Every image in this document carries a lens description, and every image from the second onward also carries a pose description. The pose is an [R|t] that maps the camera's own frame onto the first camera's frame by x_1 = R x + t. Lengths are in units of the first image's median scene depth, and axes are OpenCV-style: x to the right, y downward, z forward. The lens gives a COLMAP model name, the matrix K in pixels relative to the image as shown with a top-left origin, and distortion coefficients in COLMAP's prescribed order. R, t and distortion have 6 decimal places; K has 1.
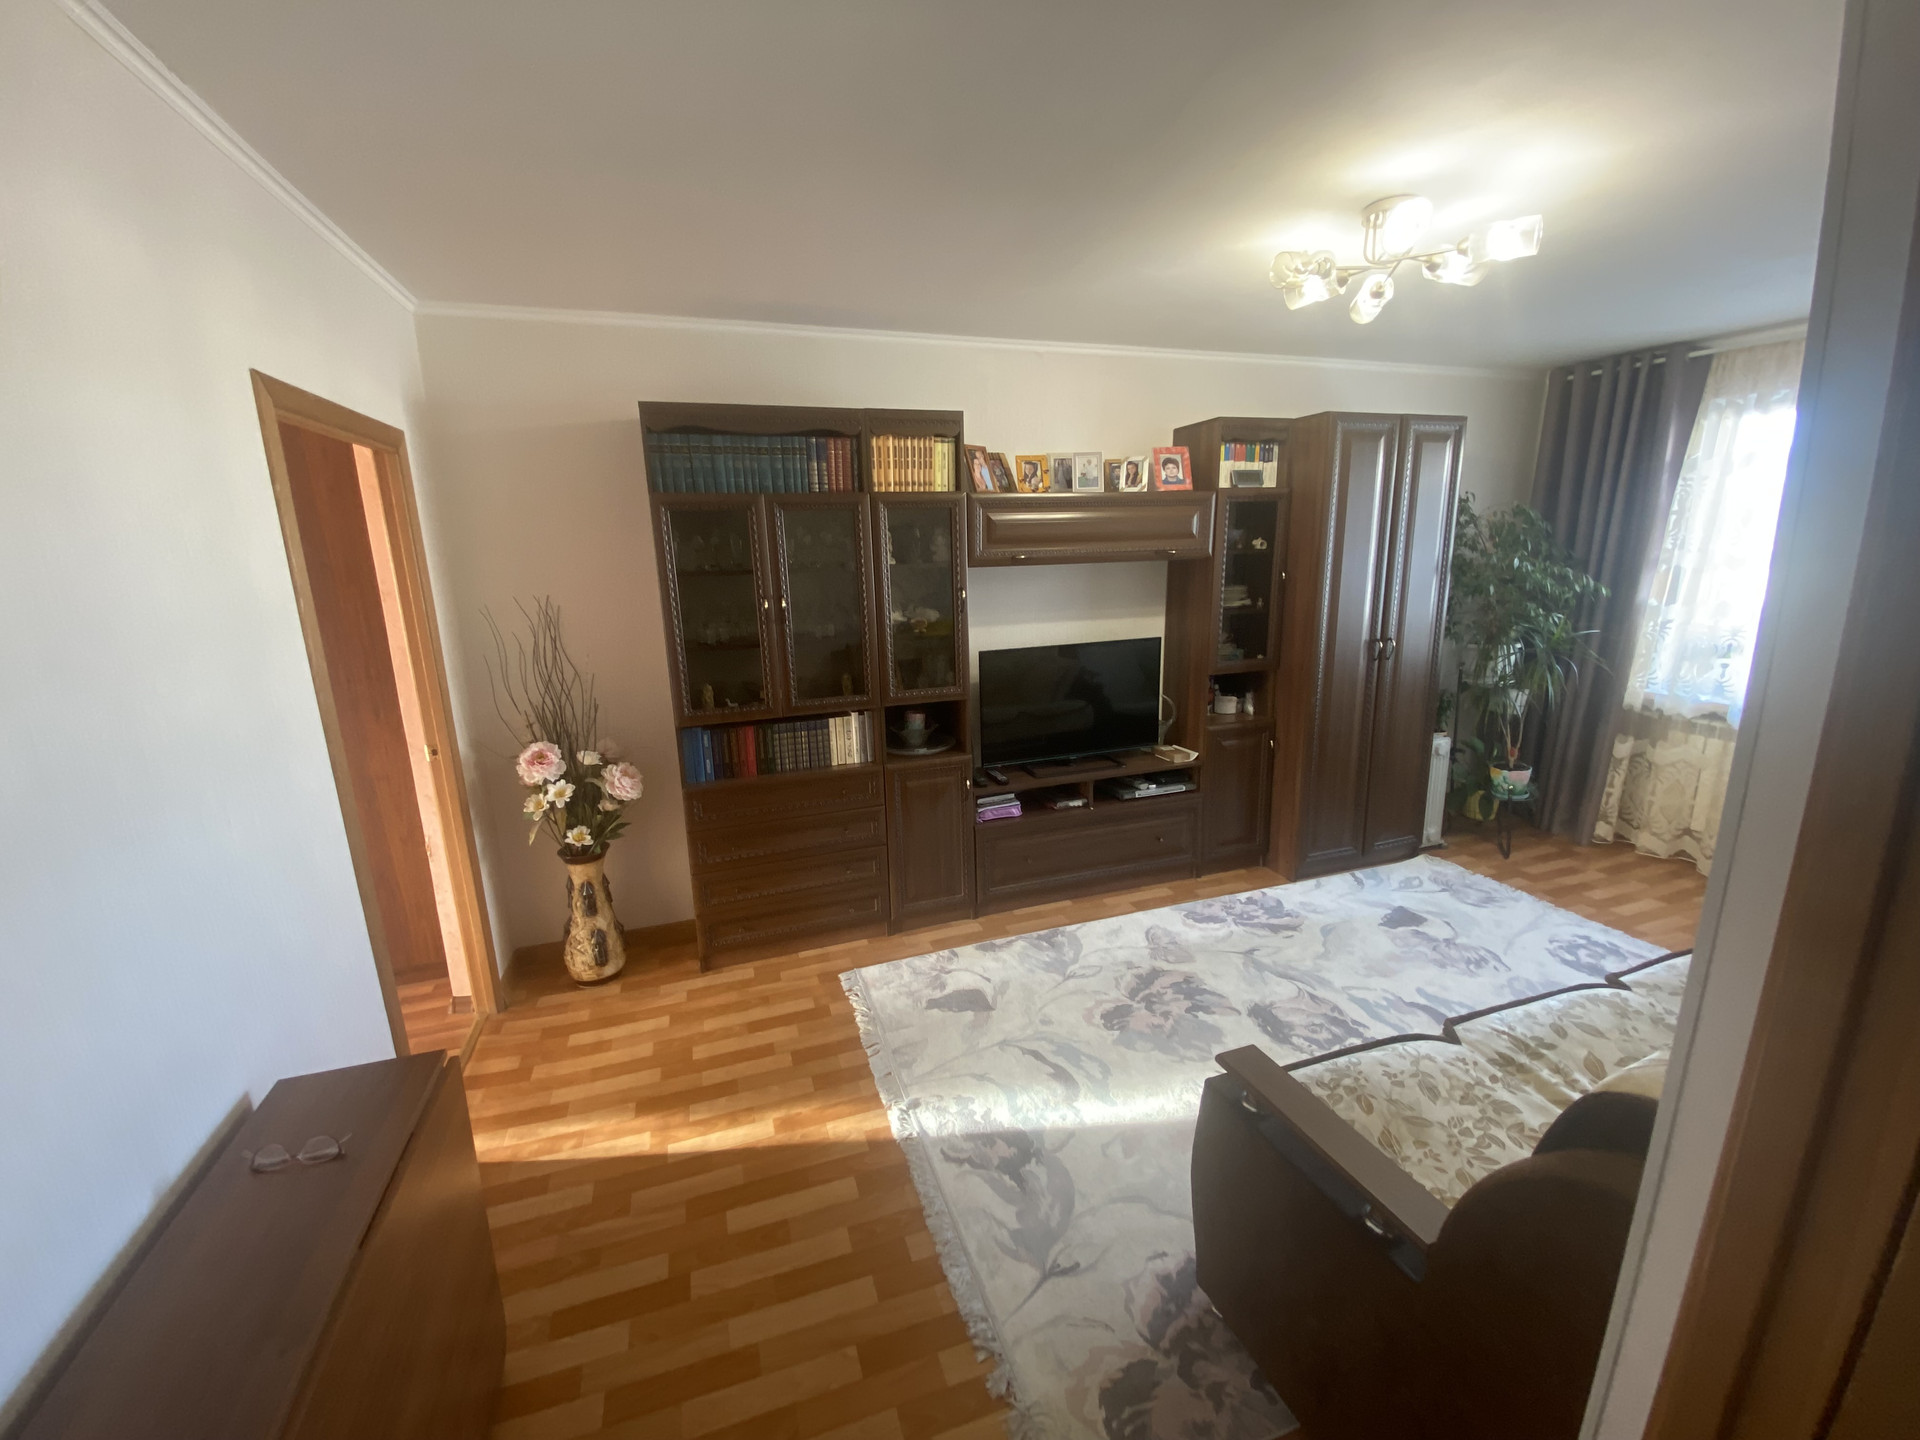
lens RADIAL K [[768.9, 0, 947.5], [0, 768.9, 719.6], [0, 0, 1]] dist [0.017355, -0.024938]
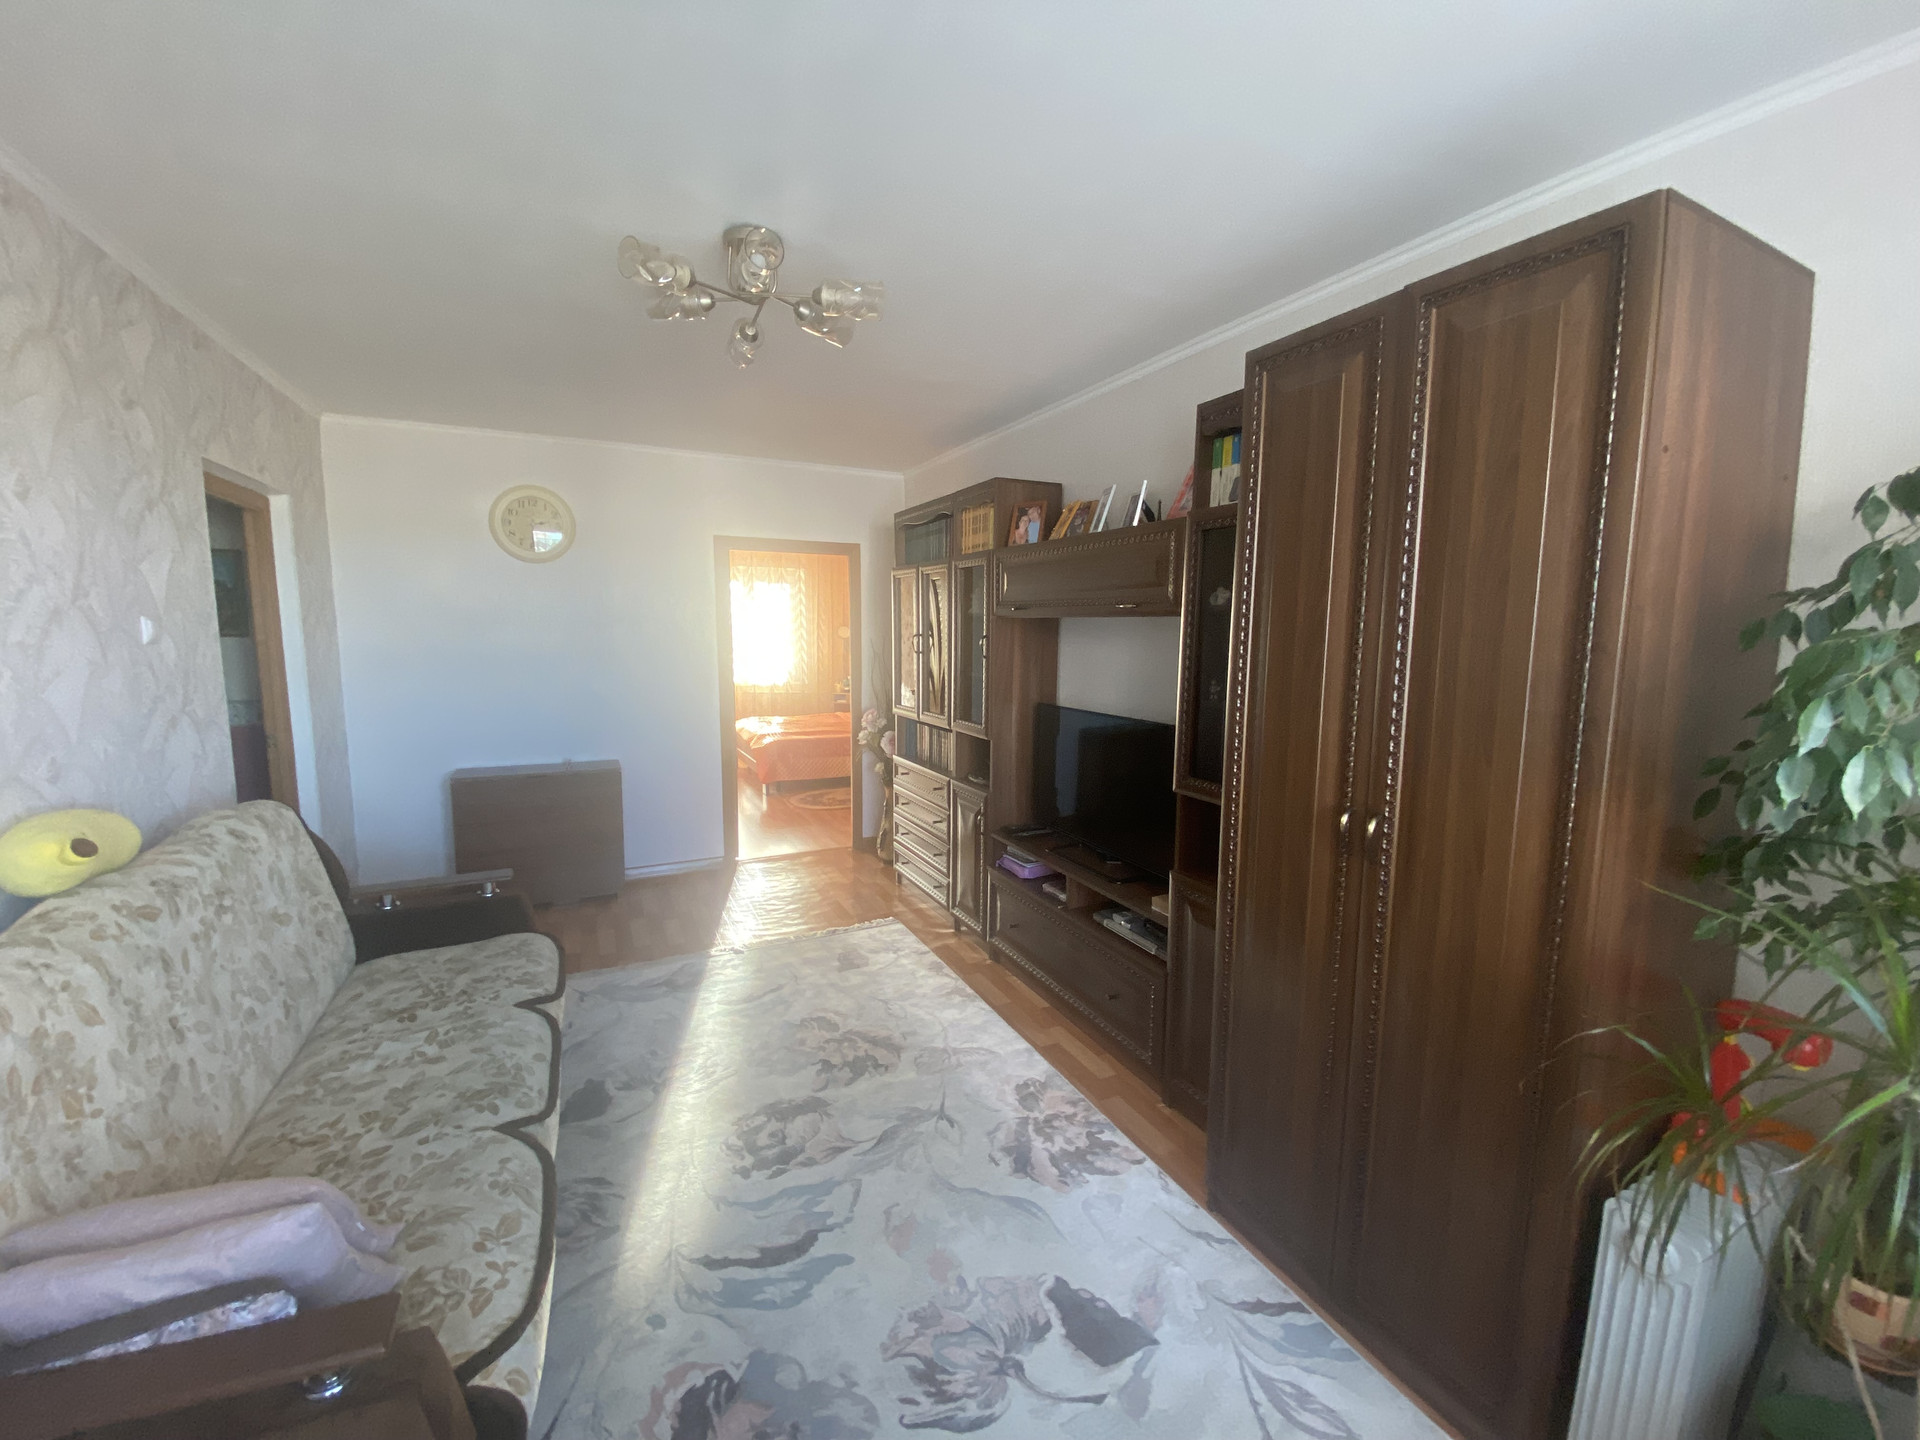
lens RADIAL K [[768.9, 0, 947.5], [0, 768.9, 719.6], [0, 0, 1]] dist [0.017355, -0.024938]
pose [[0.126803, 0.156033, -0.979579, 1.036687], [-0.224766, 0.966383, 0.124836, -0.168992], [0.966127, 0.204346, 0.157612, 0.769127]]
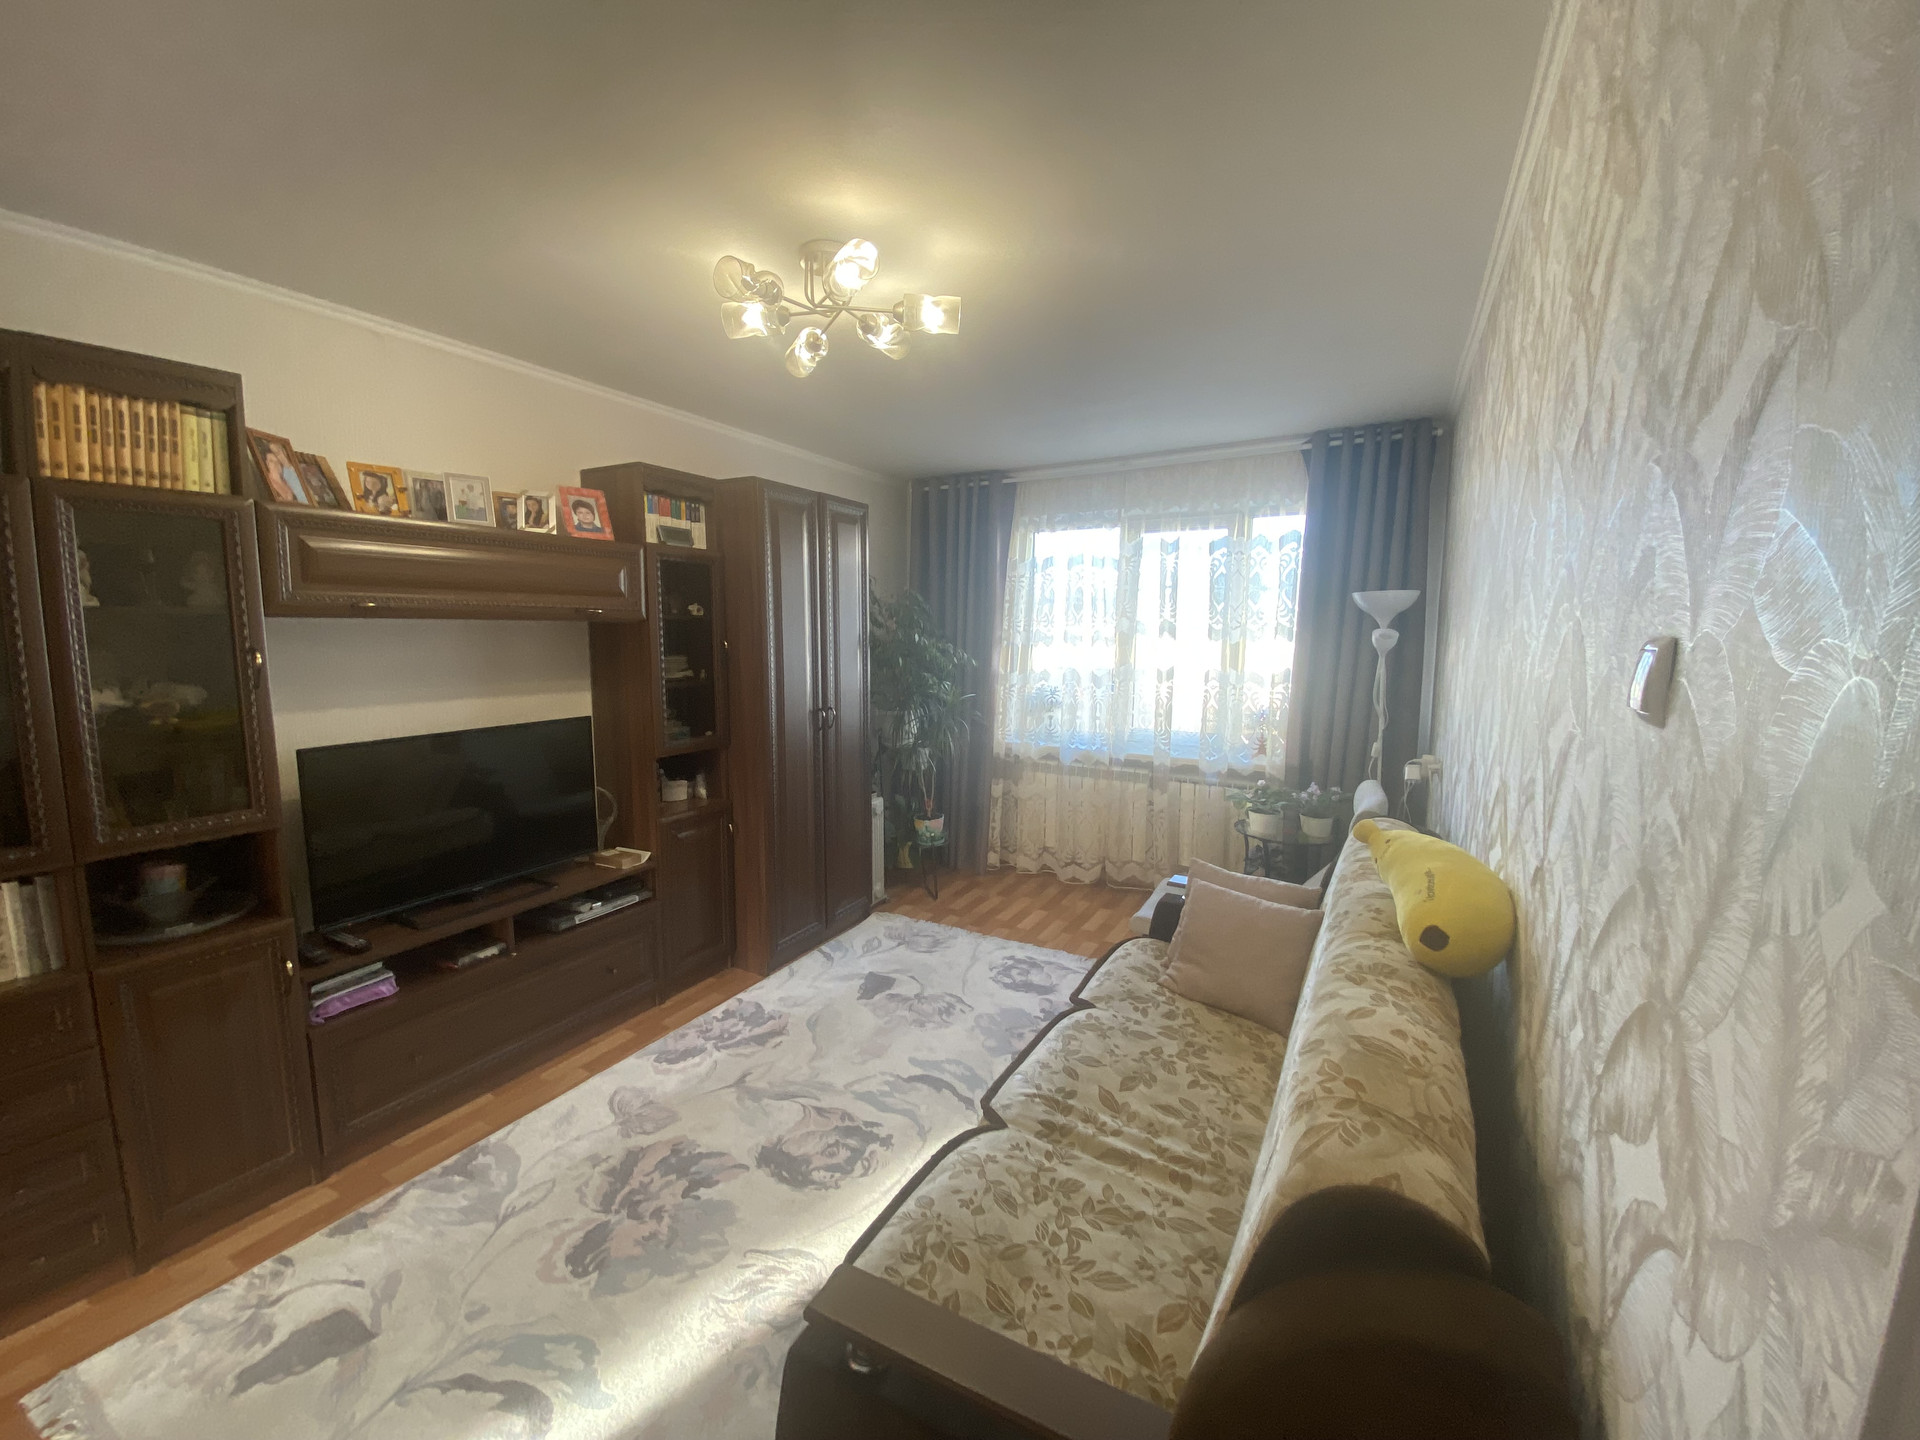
lens RADIAL K [[773.7, 0, 953.5], [0, 773.7, 717.9], [0, 0, 1]] dist [0.018261, -0.018942]
pose [[0.731842, -0.048109, 0.679774, 0.003786], [0.122882, 0.990470, -0.062196, -0.008937], [-0.670304, 0.129049, 0.730780, 0.166153]]
